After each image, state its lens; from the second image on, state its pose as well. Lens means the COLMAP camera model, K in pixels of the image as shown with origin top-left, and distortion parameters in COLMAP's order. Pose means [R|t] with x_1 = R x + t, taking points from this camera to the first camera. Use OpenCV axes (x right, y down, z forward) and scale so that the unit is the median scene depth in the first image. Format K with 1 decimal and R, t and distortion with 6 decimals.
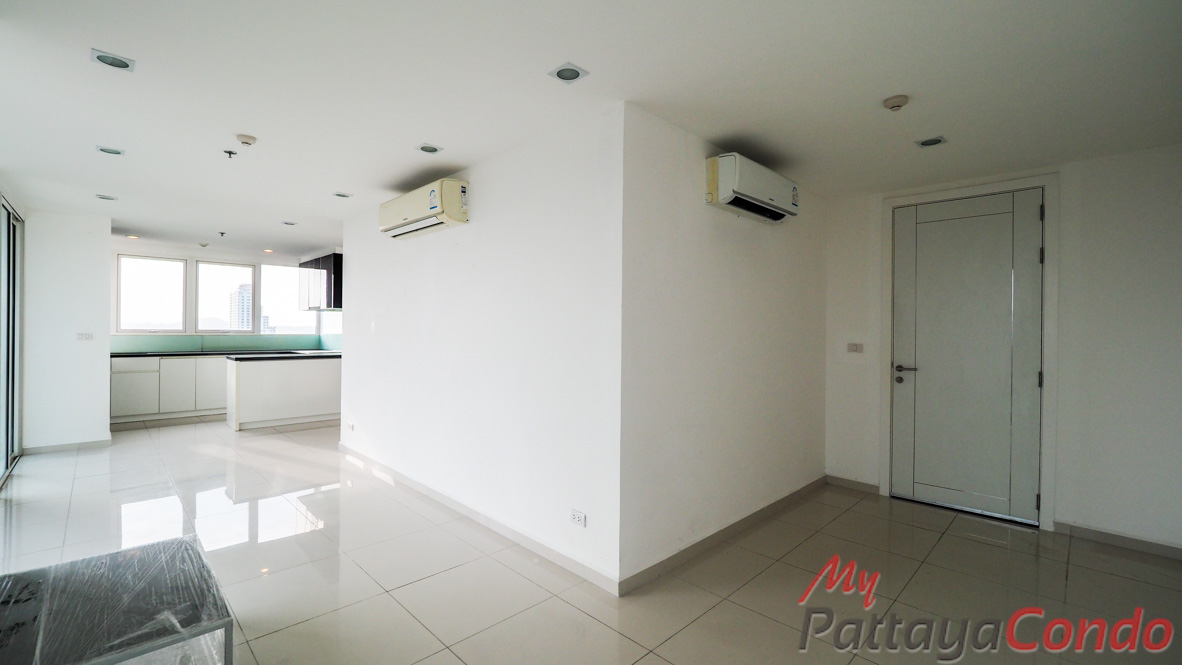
lens RADIAL K [[494.4, 0, 593.9], [0, 494.4, 332.2], [0, 0, 1]] dist [0.000118, 0.000678]
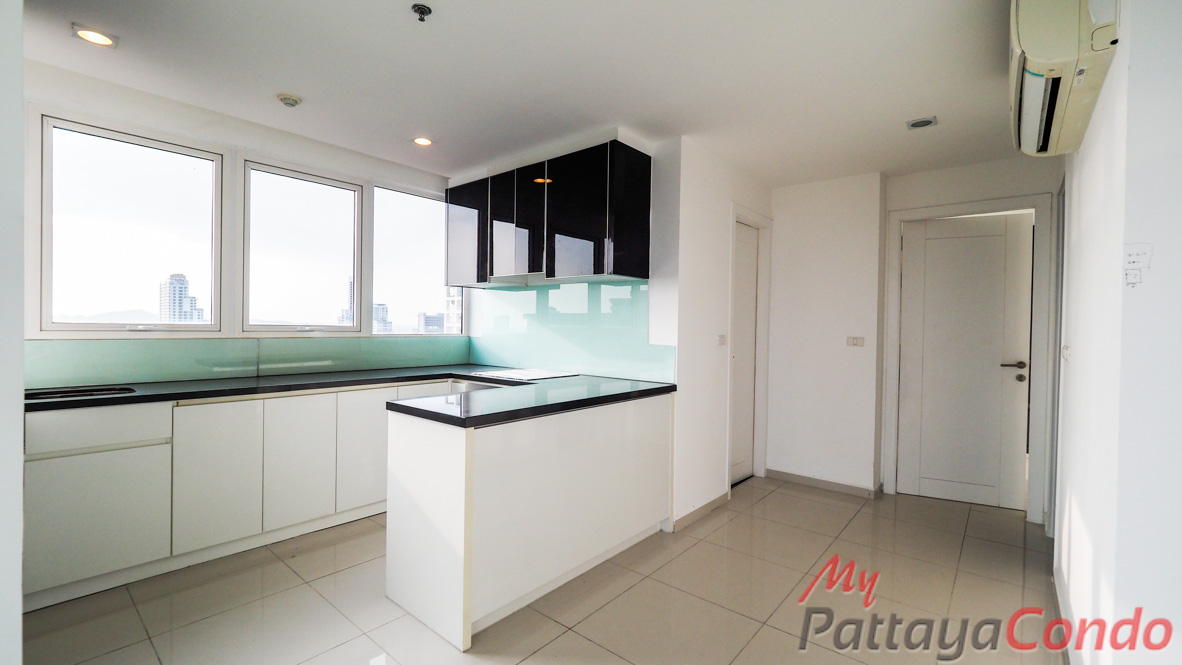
lens RADIAL K [[494.4, 0, 585.8], [0, 494.4, 328.1], [0, 0, 1]] dist [0.000118, 0.000678]
pose [[0.997088, 0.000564, 0.076260, -0.545047], [-0.000939, 0.999988, 0.004878, -0.004926], [-0.076257, -0.004936, 0.997076, 0.556509]]
